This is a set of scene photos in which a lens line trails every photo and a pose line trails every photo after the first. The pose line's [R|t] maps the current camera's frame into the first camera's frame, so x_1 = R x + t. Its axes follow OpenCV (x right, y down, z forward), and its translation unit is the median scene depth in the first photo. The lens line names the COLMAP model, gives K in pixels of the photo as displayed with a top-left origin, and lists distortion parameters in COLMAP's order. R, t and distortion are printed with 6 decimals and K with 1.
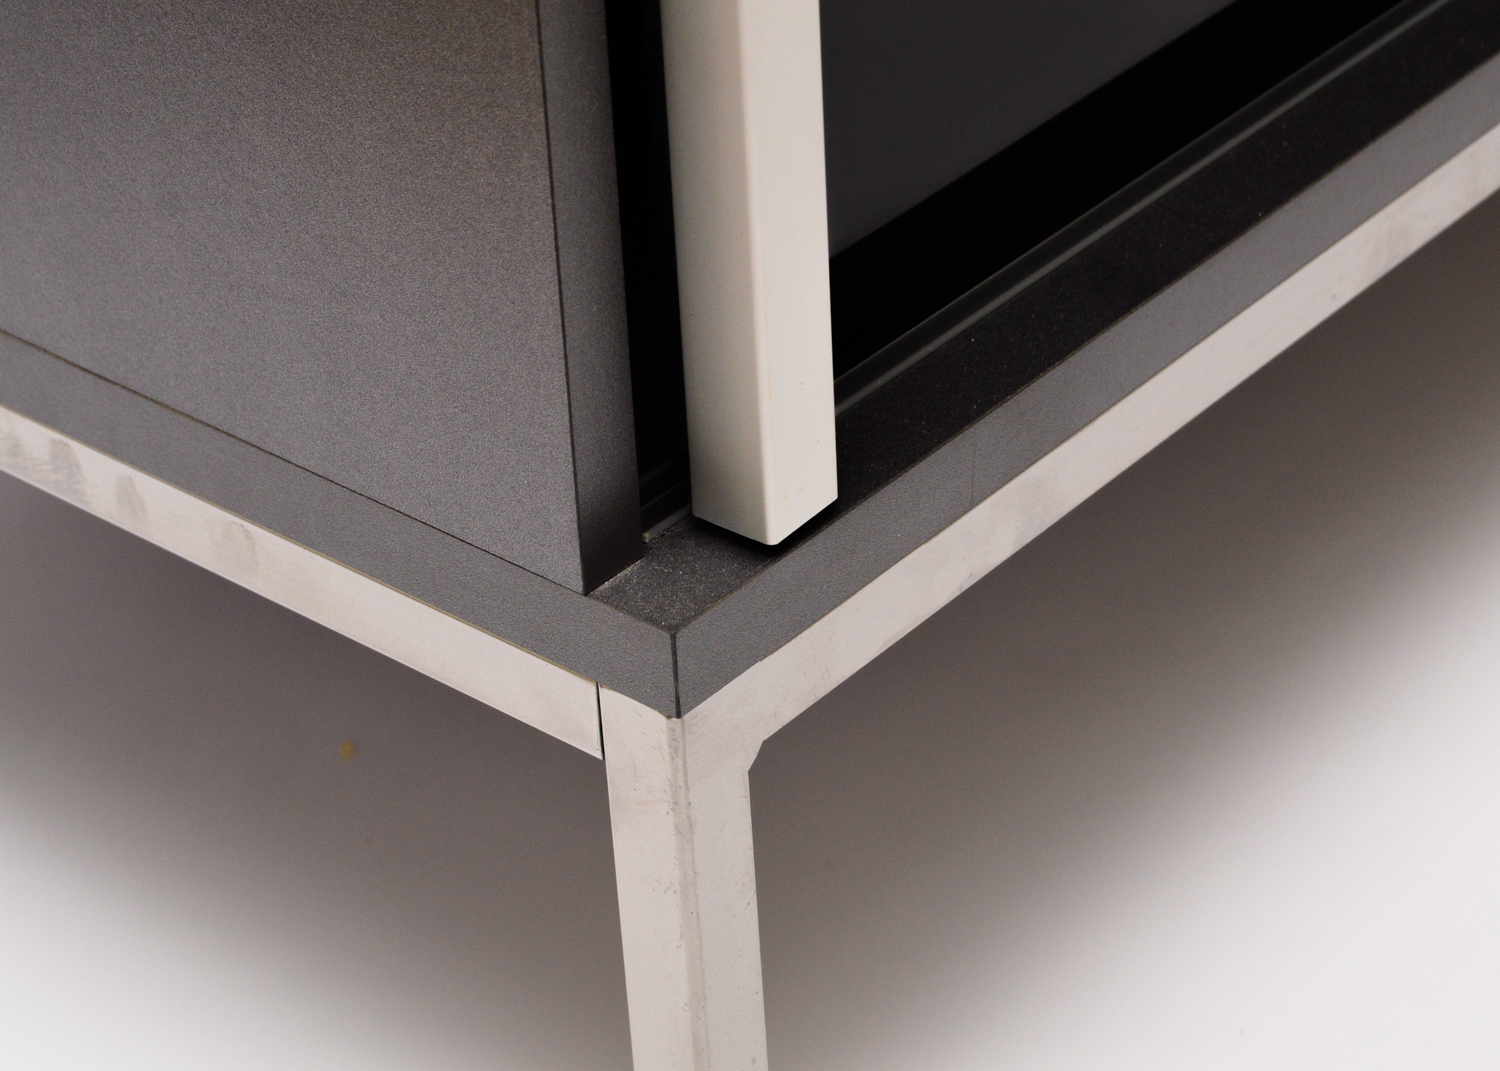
lens RADIAL K [[3657.9, 0, 750.0], [0, 3657.9, 535.5], [0, 0, 1]] dist [0.006996, -0.555088]
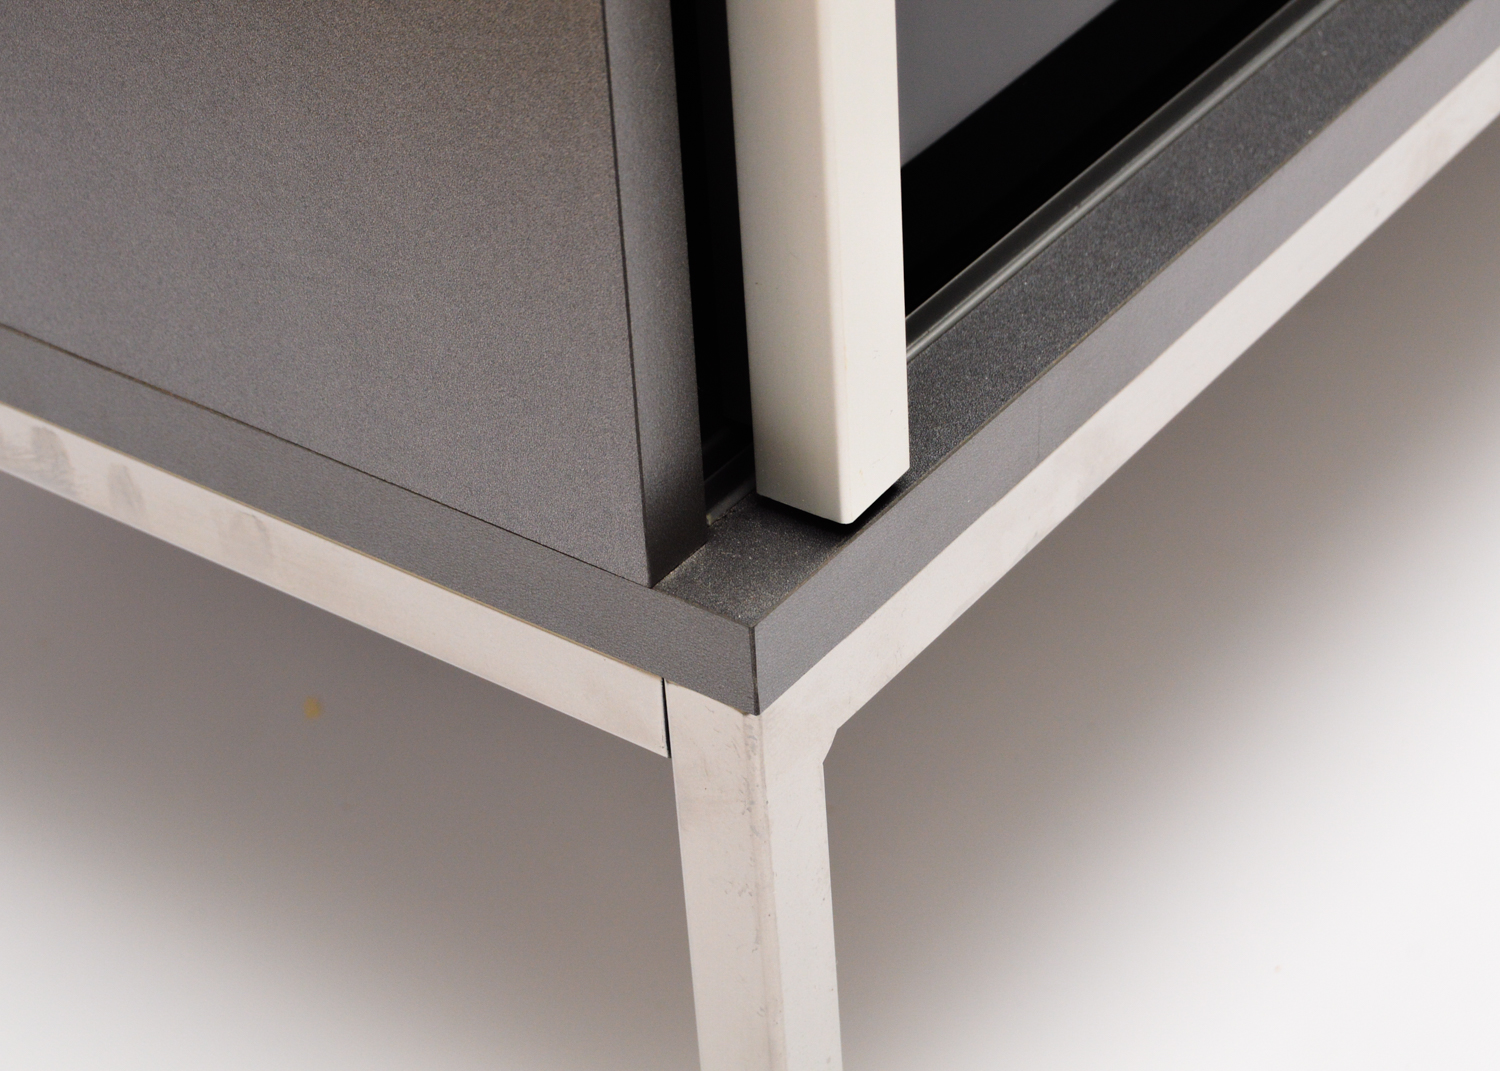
lens RADIAL K [[3657.9, 0, 750.0], [0, 3657.9, 535.5], [0, 0, 1]] dist [0.006996, -0.555088]
pose [[0.997800, -0.044750, 0.048919, -0.063795], [0.042662, 0.998167, 0.042936, -0.035188], [-0.050751, -0.040754, 0.997879, 0.071120]]
